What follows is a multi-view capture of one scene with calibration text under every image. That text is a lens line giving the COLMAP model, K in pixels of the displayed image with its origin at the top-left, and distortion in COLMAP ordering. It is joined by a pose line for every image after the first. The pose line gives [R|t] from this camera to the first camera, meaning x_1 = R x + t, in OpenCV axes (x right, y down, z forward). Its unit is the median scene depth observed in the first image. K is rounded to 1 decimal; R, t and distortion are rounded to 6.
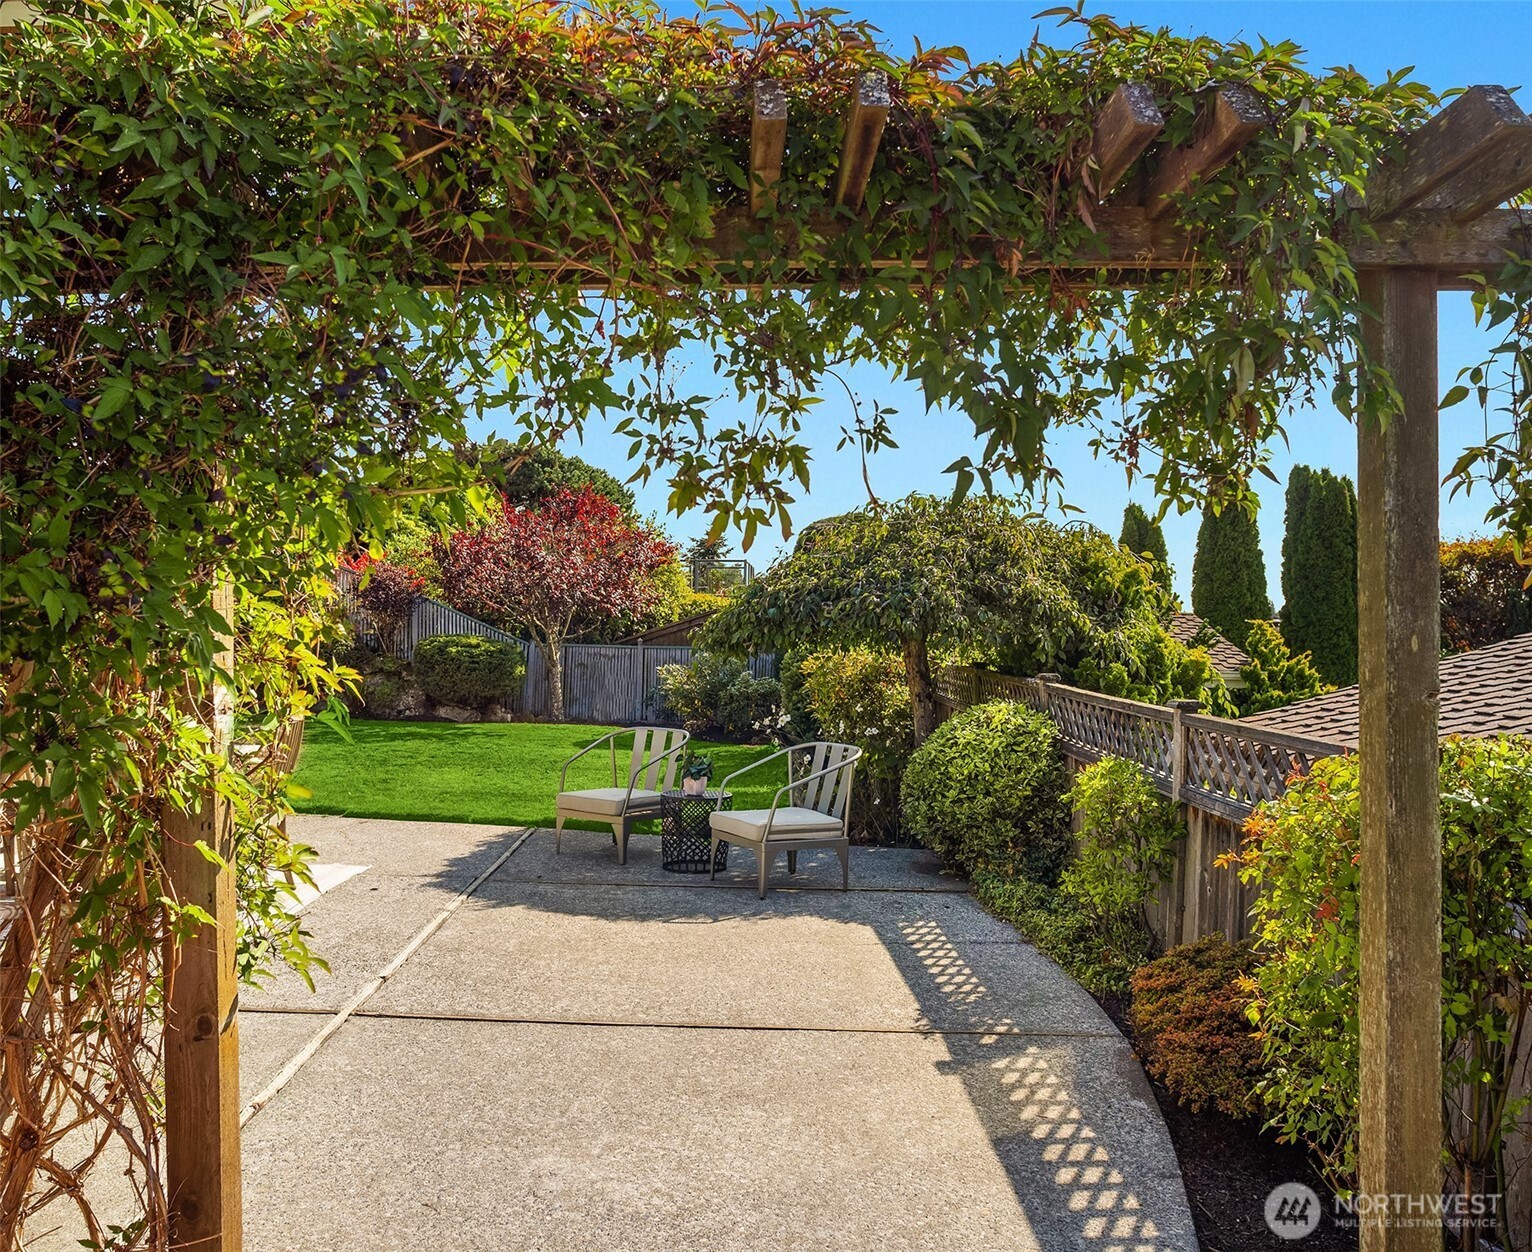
lens RADIAL K [[1764.0, 0, 766.0], [0, 1764.0, 626.0], [0, 0, 1]] dist [-0.001231, -0.000523]
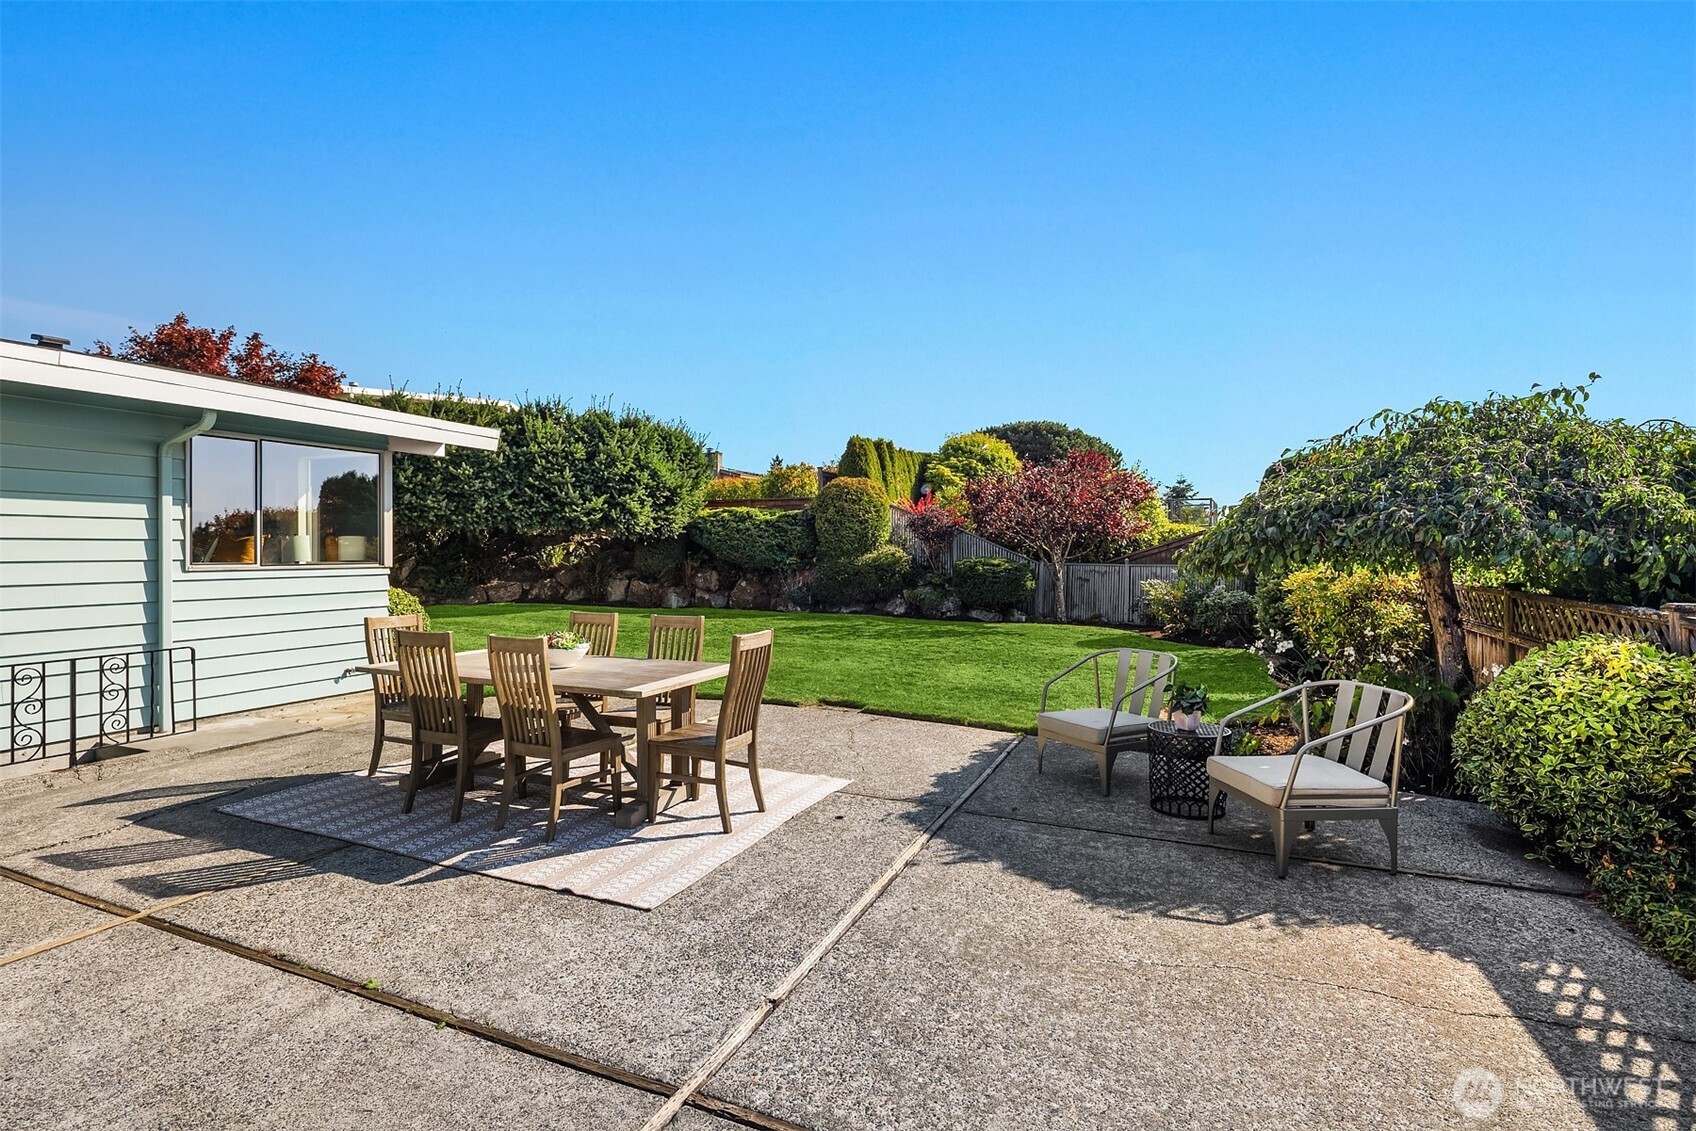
lens RADIAL K [[831.2, 0, 844.3], [0, 831.2, 549.2], [0, 0, 1]] dist [0.002326, -0.000007]
pose [[0.919494, -0.011098, -0.392948, -0.031945], [0.009928, 0.999938, -0.005009, 0.001638], [0.392980, 0.000705, 0.919547, 0.512212]]
